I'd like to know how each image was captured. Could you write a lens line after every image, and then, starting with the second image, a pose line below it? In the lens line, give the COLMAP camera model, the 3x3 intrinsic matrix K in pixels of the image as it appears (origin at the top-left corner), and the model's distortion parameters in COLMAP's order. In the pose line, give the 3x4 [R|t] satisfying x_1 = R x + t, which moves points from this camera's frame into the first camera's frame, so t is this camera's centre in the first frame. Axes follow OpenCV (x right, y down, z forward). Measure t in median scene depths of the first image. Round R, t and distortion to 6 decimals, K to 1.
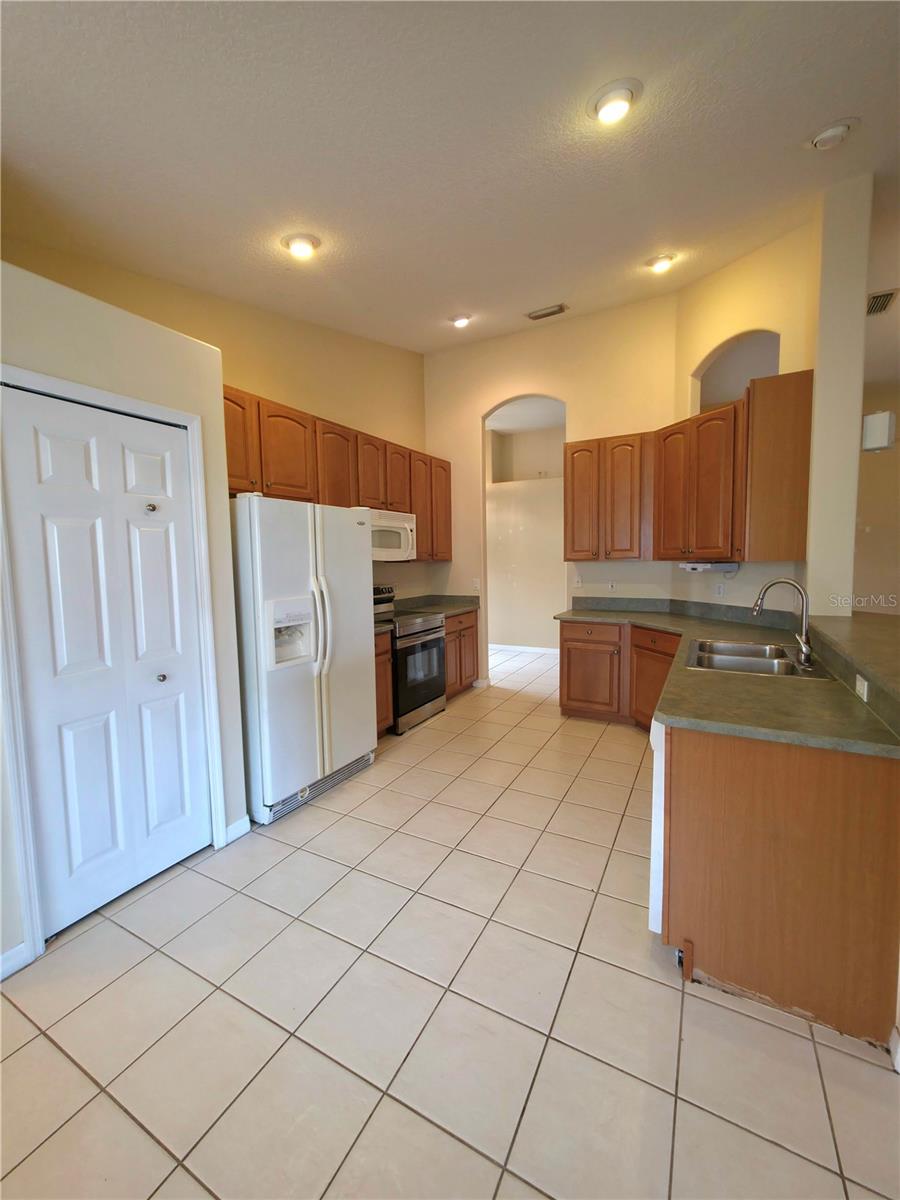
lens RADIAL K [[477.5, 0, 448.8], [0, 477.5, 597.0], [0, 0, 1]] dist [0.001037, 0.000311]
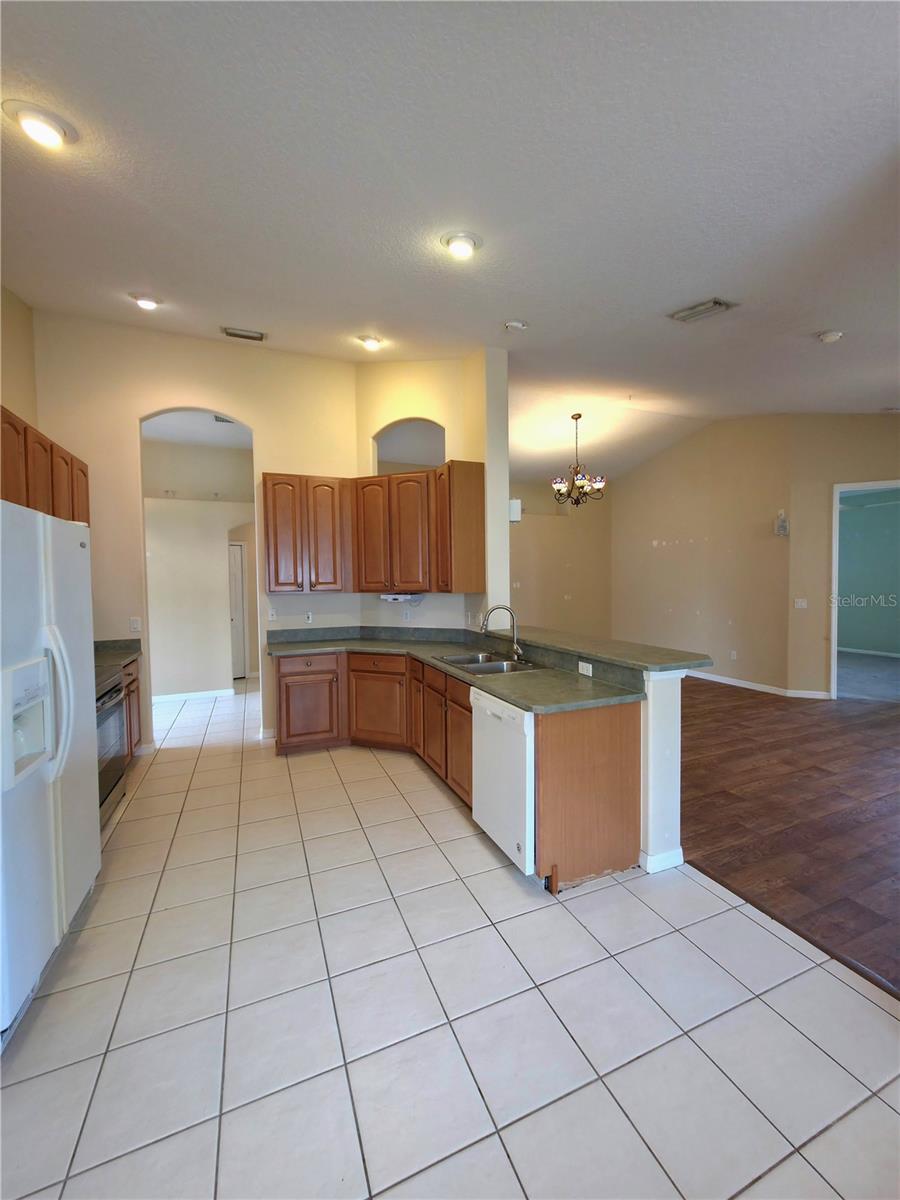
lens RADIAL K [[477.5, 0, 459.3], [0, 477.5, 597.5], [0, 0, 1]] dist [0.001037, 0.000311]
pose [[0.624161, -0.019241, 0.781058, -0.294495], [0.065933, 0.997428, -0.028118, -0.017410], [-0.778508, 0.069048, 0.623825, 0.112621]]
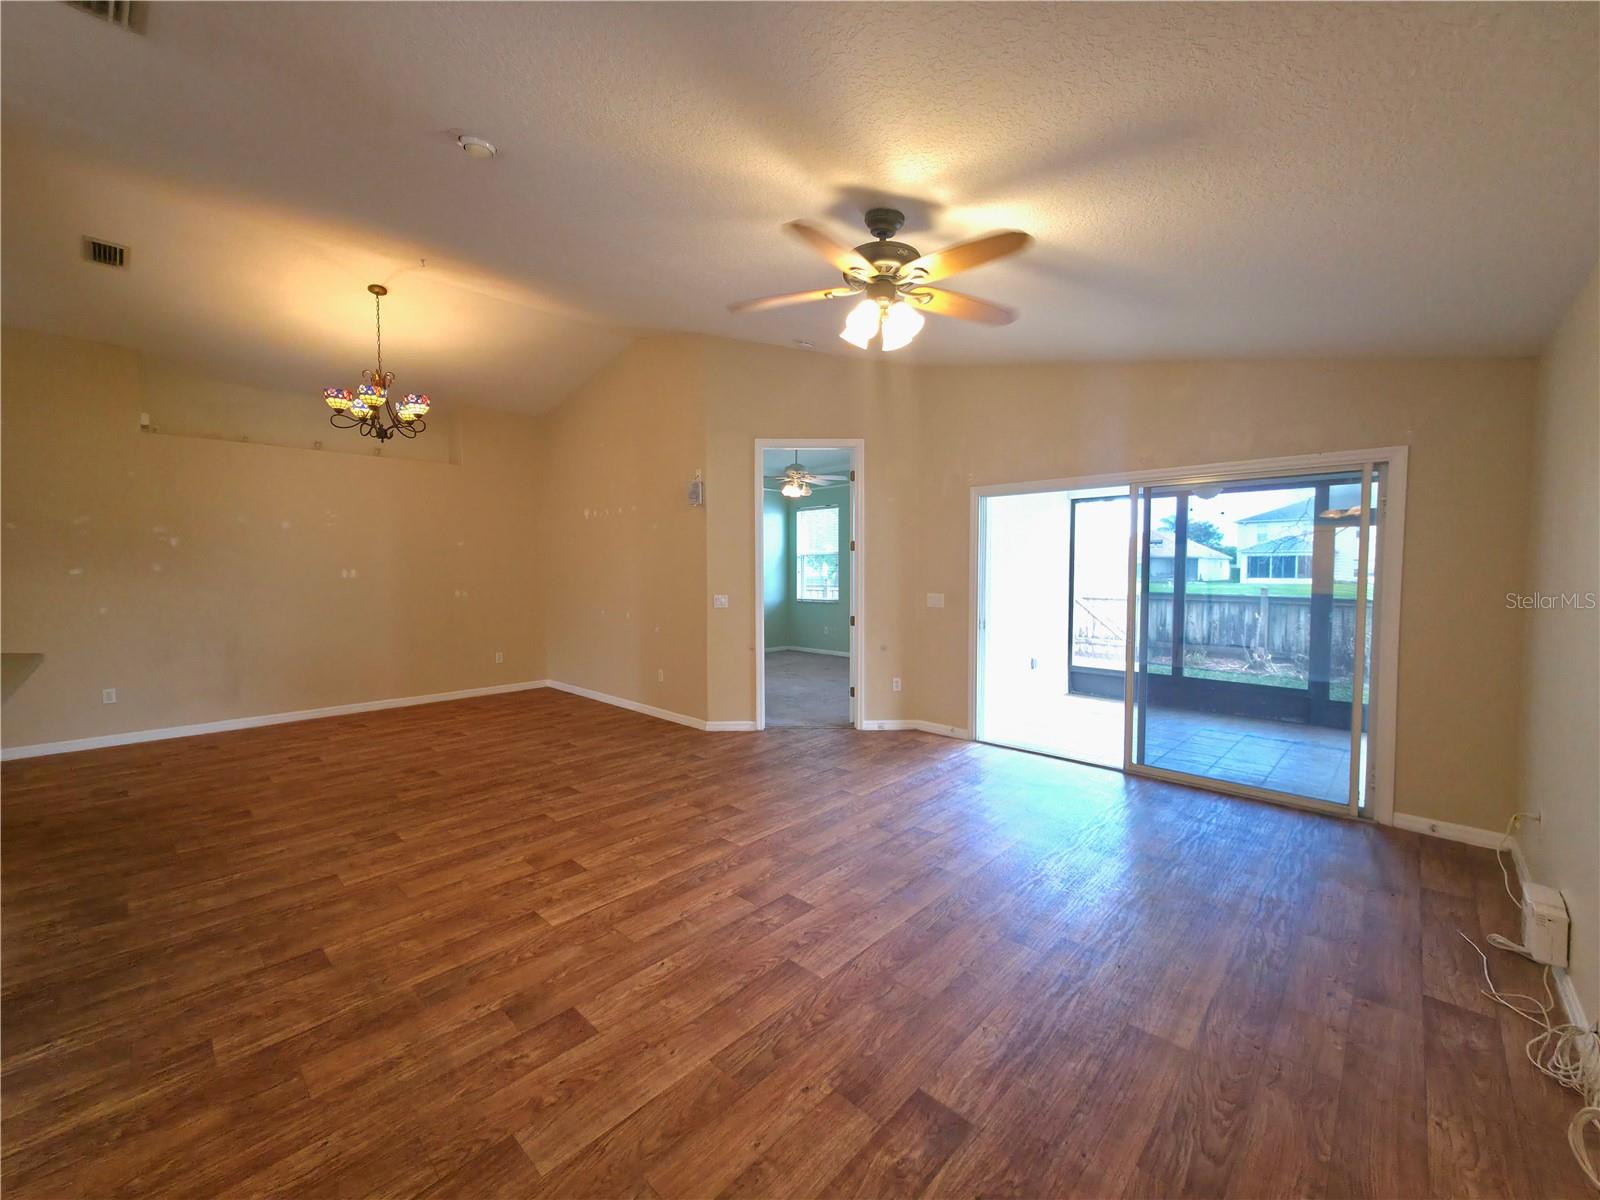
lens RADIAL K [[636.7, 0, 795.4], [0, 636.7, 598.2], [0, 0, 1]] dist [0.001037, 0.000311]
pose [[0.276315, -0.030007, 0.960599, 0.195585], [0.076762, 0.997008, 0.009064, 0.023030], [-0.957997, 0.071233, 0.277792, -0.332977]]
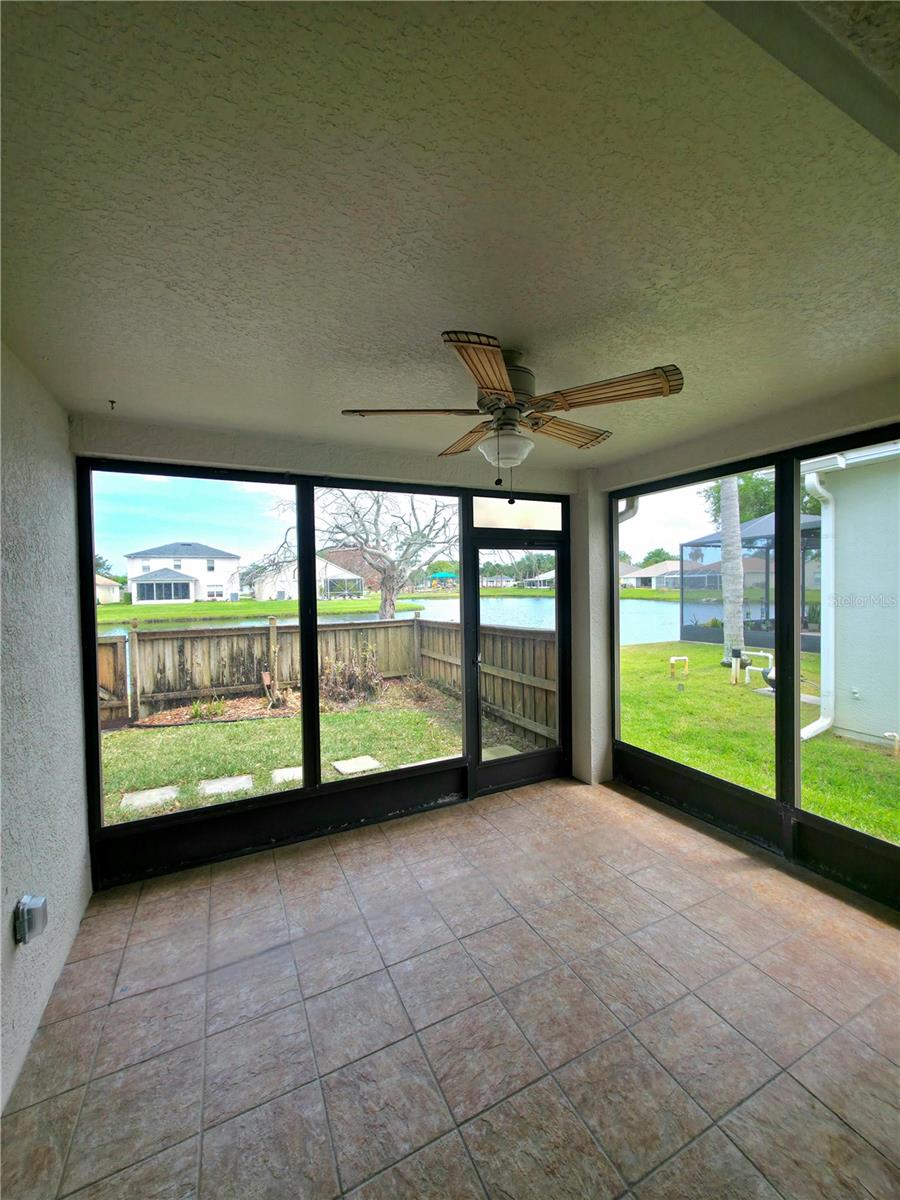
lens RADIAL K [[477.5, 0, 451.2], [0, 477.5, 602.8], [0, 0, 1]] dist [0.001037, 0.000311]
pose [[-0.809736, 0.007284, 0.586749, 1.059968], [0.074149, 0.993178, 0.089999, -0.000974], [-0.582091, 0.116383, -0.804752, -0.364908]]
